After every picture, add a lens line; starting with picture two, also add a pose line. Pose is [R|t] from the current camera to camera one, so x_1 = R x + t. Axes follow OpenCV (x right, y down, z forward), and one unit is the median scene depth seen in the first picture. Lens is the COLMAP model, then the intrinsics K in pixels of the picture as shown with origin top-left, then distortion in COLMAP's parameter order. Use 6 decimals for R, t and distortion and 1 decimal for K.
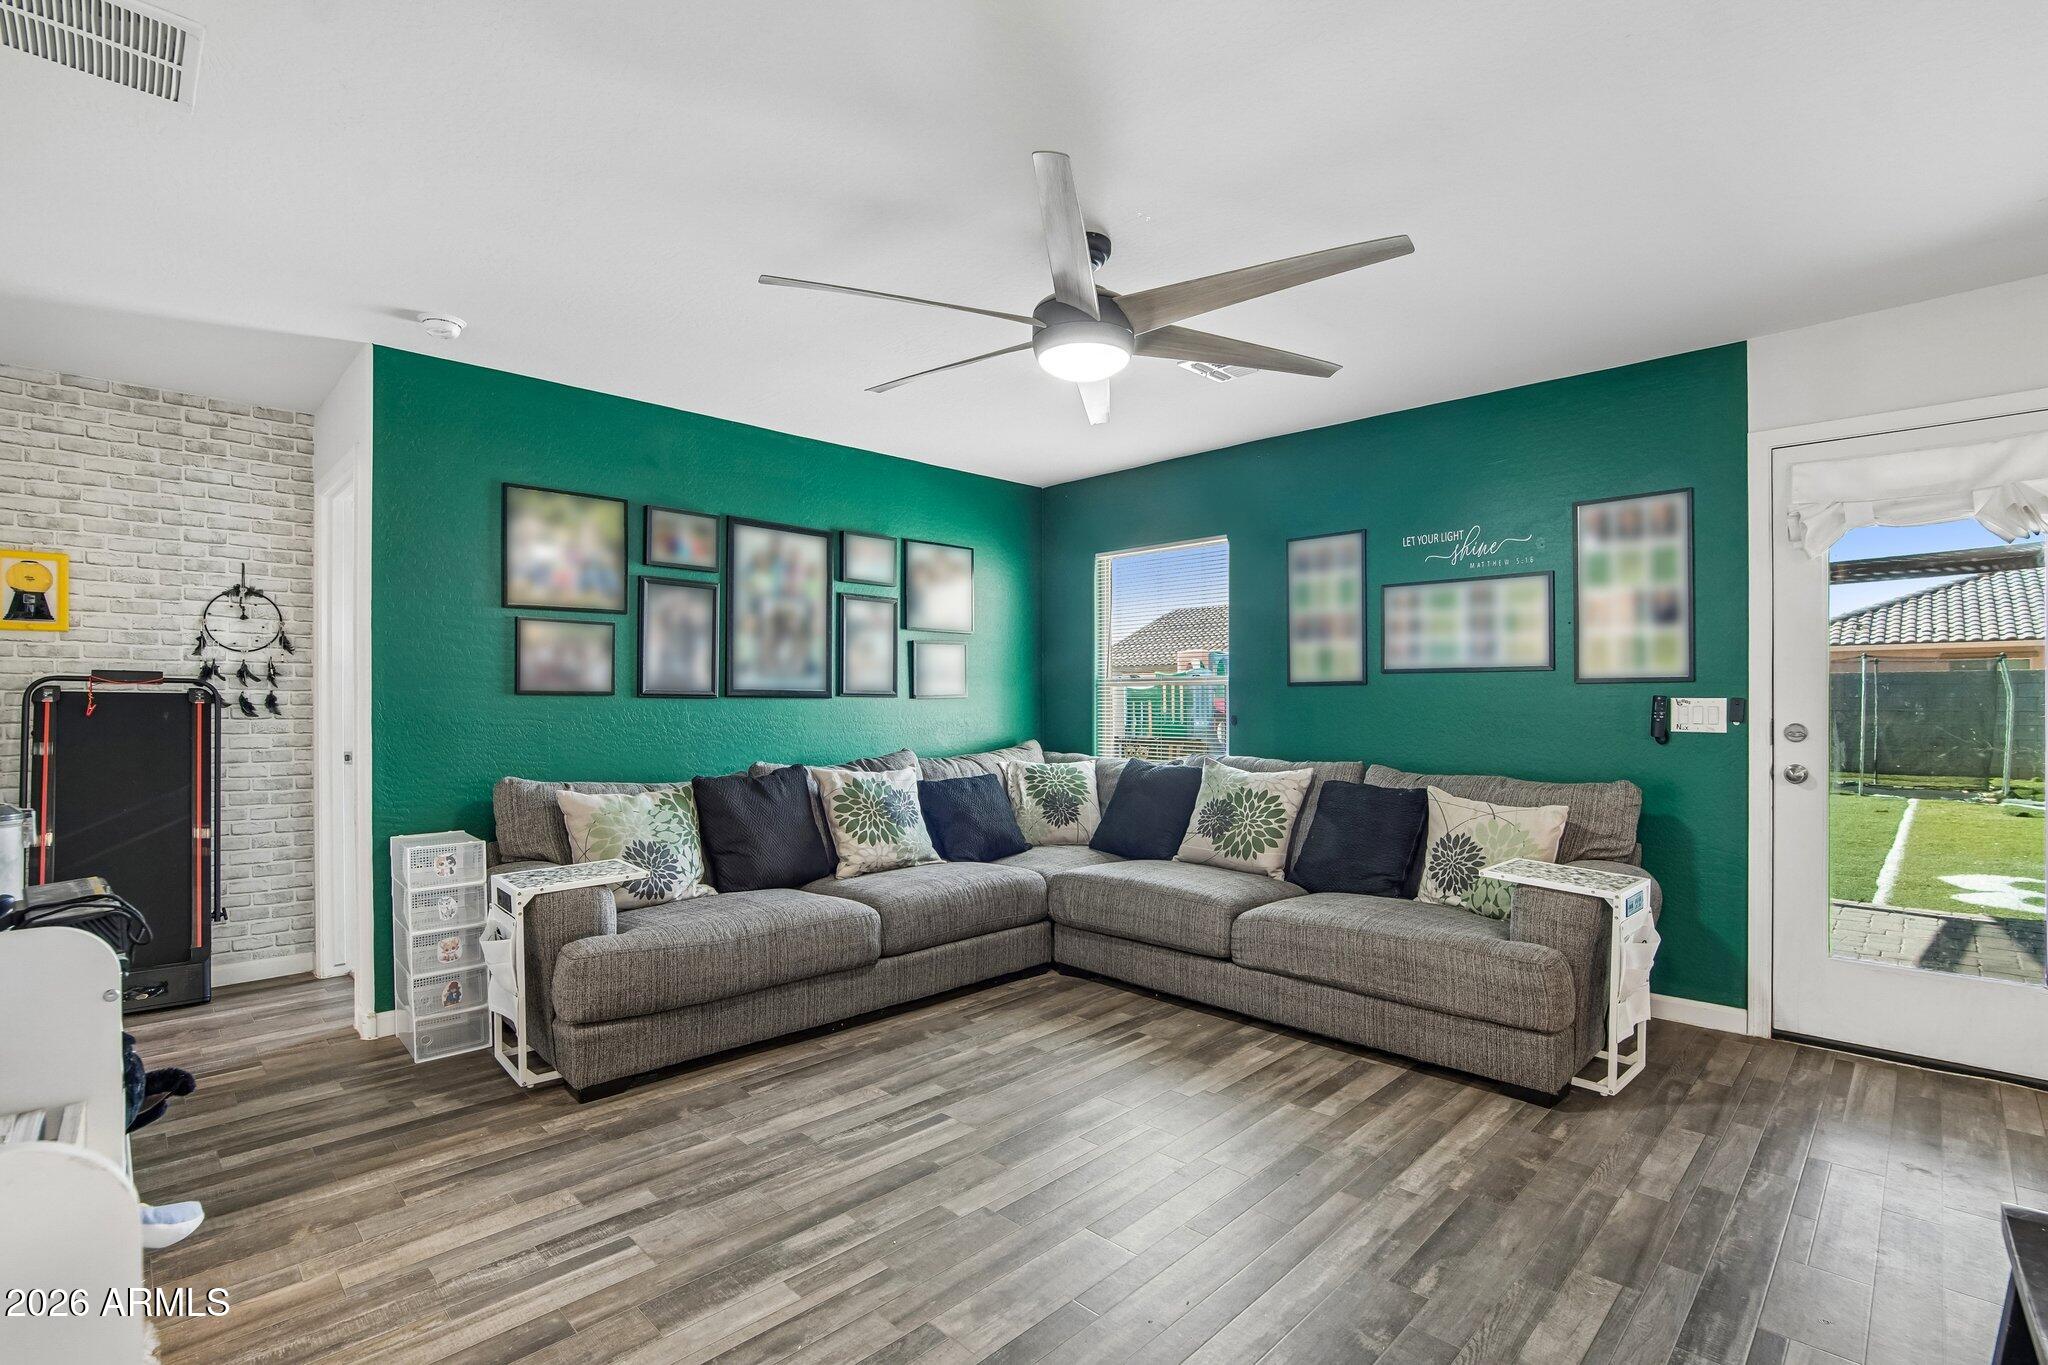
lens RADIAL K [[944.5, 0, 1016.6], [0, 944.5, 693.2], [0, 0, 1]] dist [-0.027757, 0.000040]
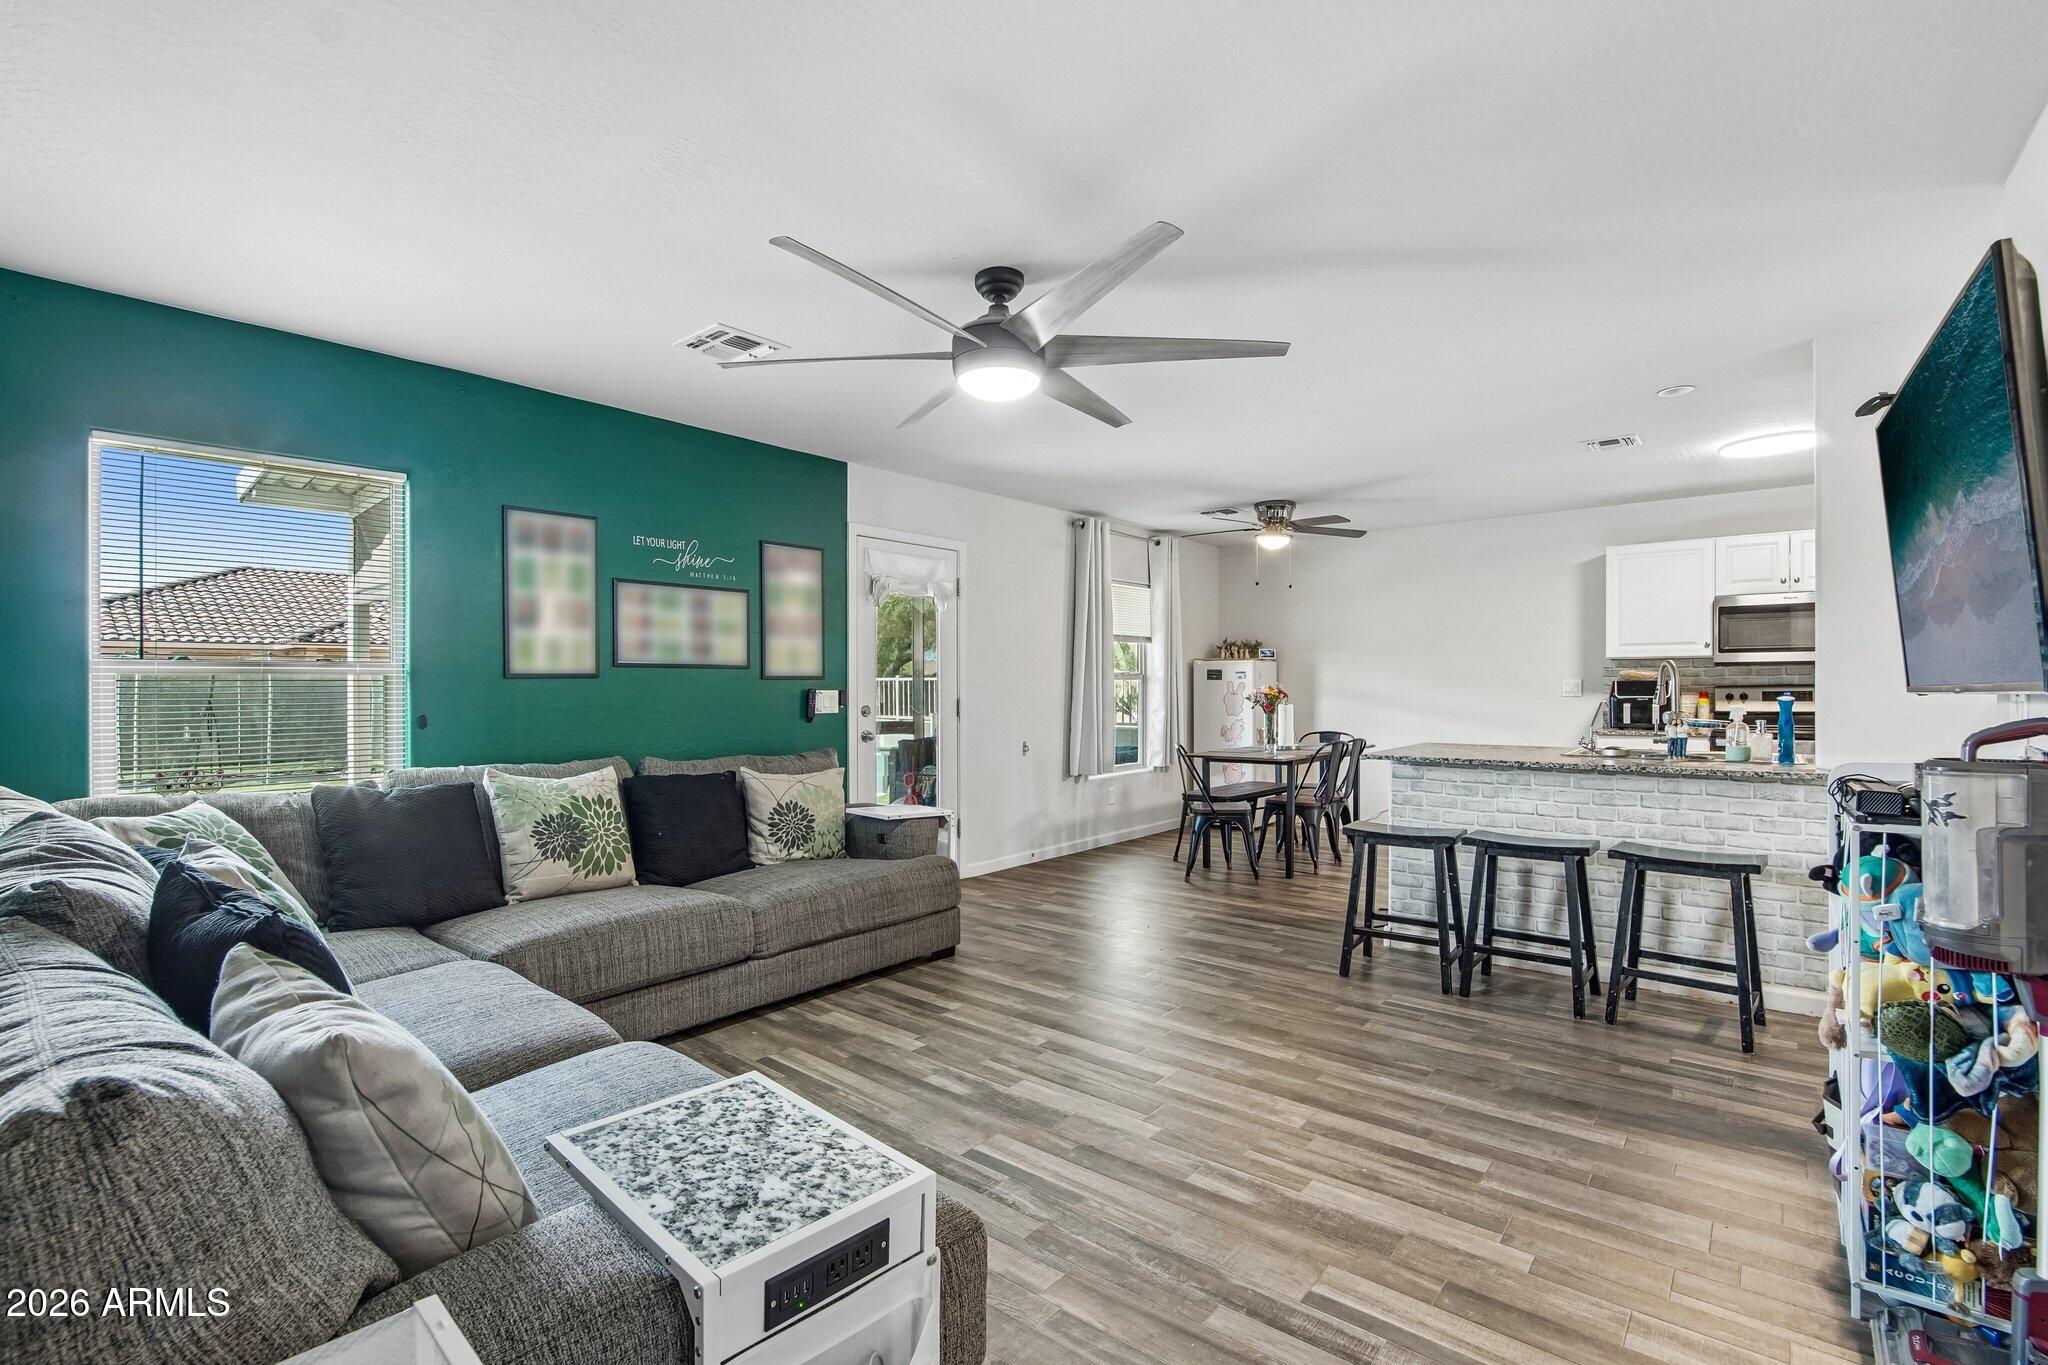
lens RADIAL K [[924.0, 0, 1014.6], [0, 924.0, 686.2], [0, 0, 1]] dist [-0.023439, 0.000866]
pose [[-0.086893, 0.003942, 0.996210, -0.750155], [0.000057, 0.999992, -0.003952, 0.004360], [-0.996218, -0.000286, -0.086892, 0.805050]]
